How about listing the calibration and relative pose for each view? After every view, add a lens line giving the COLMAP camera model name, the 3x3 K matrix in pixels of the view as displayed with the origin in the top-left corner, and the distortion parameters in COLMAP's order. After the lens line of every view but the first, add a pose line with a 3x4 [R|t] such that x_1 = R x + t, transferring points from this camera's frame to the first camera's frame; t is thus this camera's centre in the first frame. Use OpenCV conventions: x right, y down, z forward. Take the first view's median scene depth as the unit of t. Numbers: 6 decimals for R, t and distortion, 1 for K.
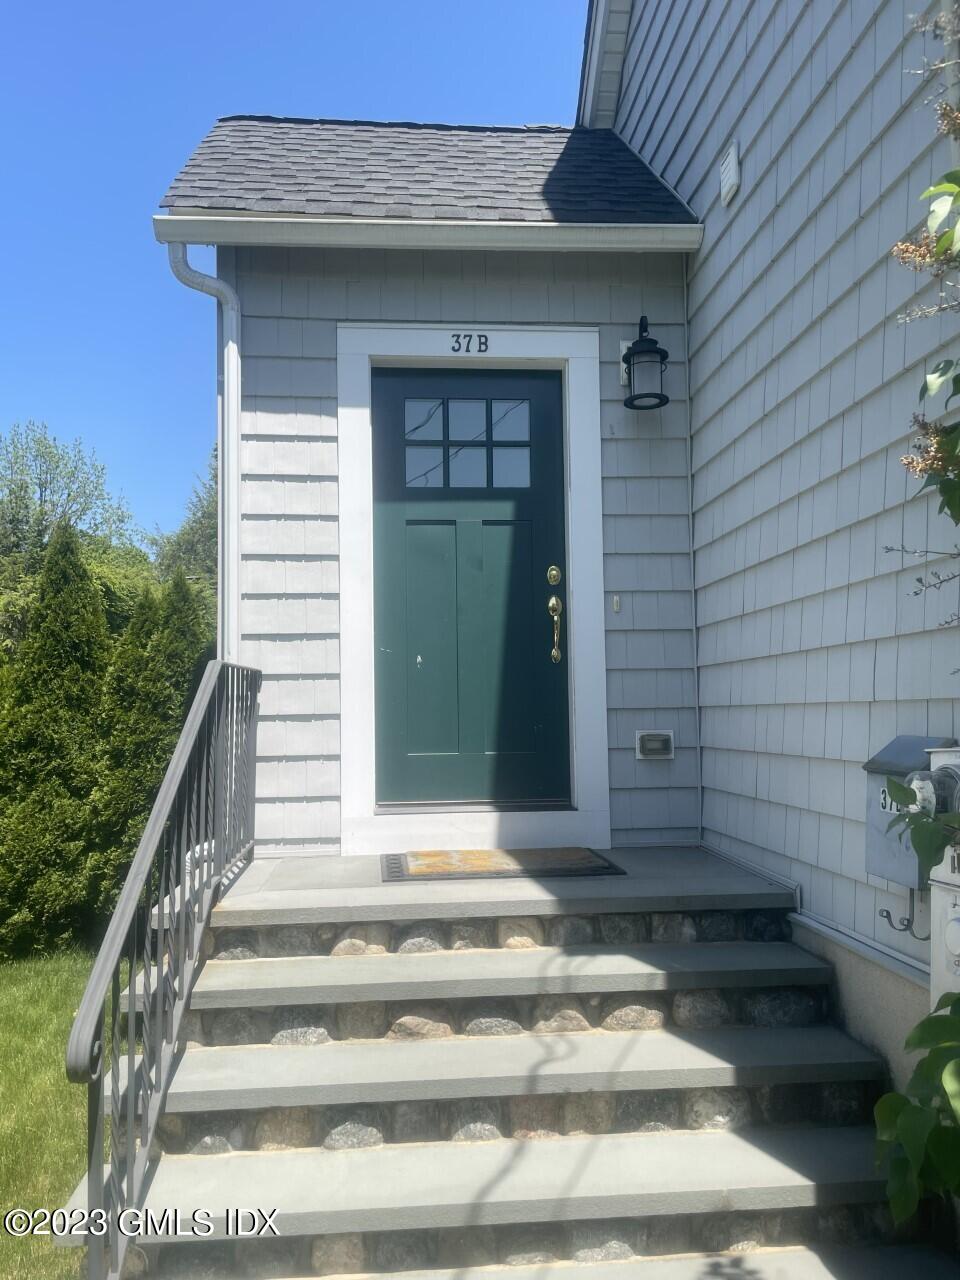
lens RADIAL K [[961.8, 0, 477.9], [0, 961.8, 642.2], [0, 0, 1]] dist [0.010109, -0.000681]
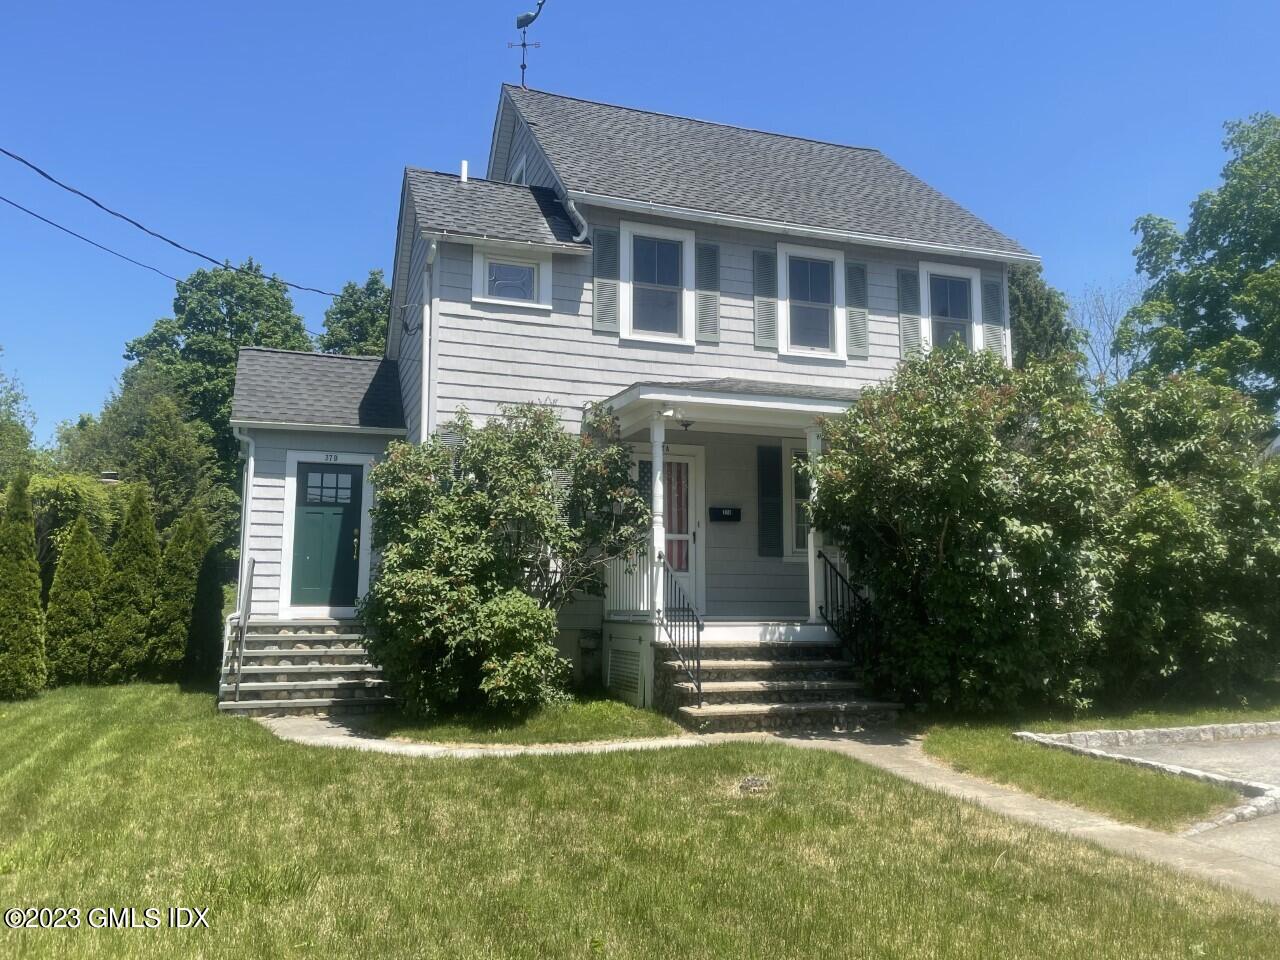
lens RADIAL K [[961.8, 0, 641.4], [0, 961.8, 471.0], [0, 0, 1]] dist [0.010109, -0.000681]
pose [[0.965606, 0.053728, 0.254399, 0.165945], [-0.036490, 0.996737, -0.072004, -0.074387], [-0.257438, 0.060244, 0.964415, -2.211391]]
